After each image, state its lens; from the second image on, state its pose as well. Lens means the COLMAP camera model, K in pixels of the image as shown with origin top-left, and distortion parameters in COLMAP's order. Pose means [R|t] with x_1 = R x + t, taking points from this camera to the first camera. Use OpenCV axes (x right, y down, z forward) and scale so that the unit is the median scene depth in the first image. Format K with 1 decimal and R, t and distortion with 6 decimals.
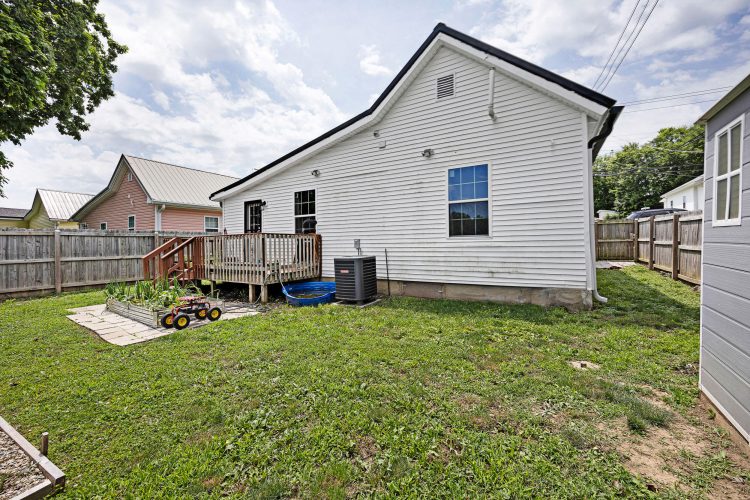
lens RADIAL K [[292.3, 0, 374.4], [0, 292.3, 247.7], [0, 0, 1]] dist [-0.002213, -0.000505]
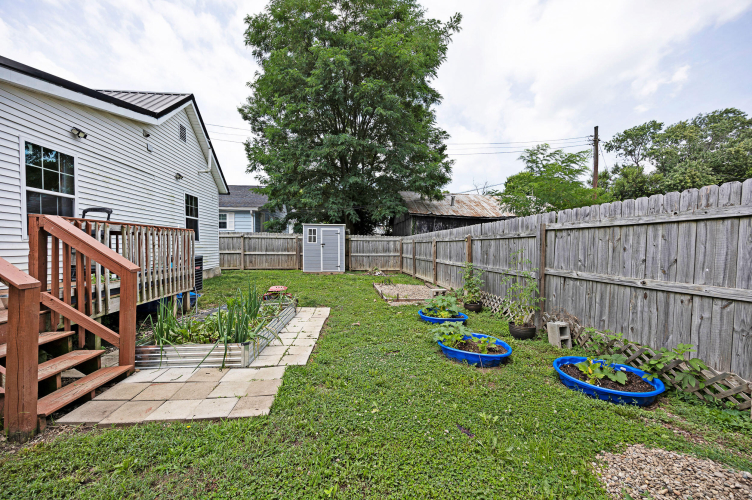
lens RADIAL K [[293.1, 0, 375.4], [0, 293.1, 247.7], [0, 0, 1]] dist [-0.002213, -0.000505]
pose [[-0.594611, 0.010246, 0.803948, -1.239766], [0.016195, 0.999869, -0.000765, 0.011013], [-0.803850, 0.012565, -0.594699, 0.954846]]
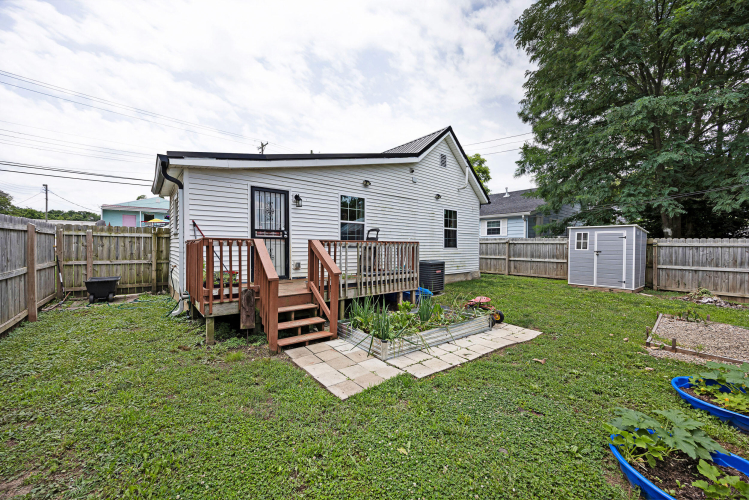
lens RADIAL K [[281.7, 0, 374.5], [0, 281.7, 250.0], [0, 0, 1]] dist [0.000227, -0.000101]
pose [[0.357168, 0.005509, 0.934024, -1.258588], [-0.003981, 0.999983, -0.004376, -0.013728], [-0.934032, -0.002155, 0.357183, 0.682379]]
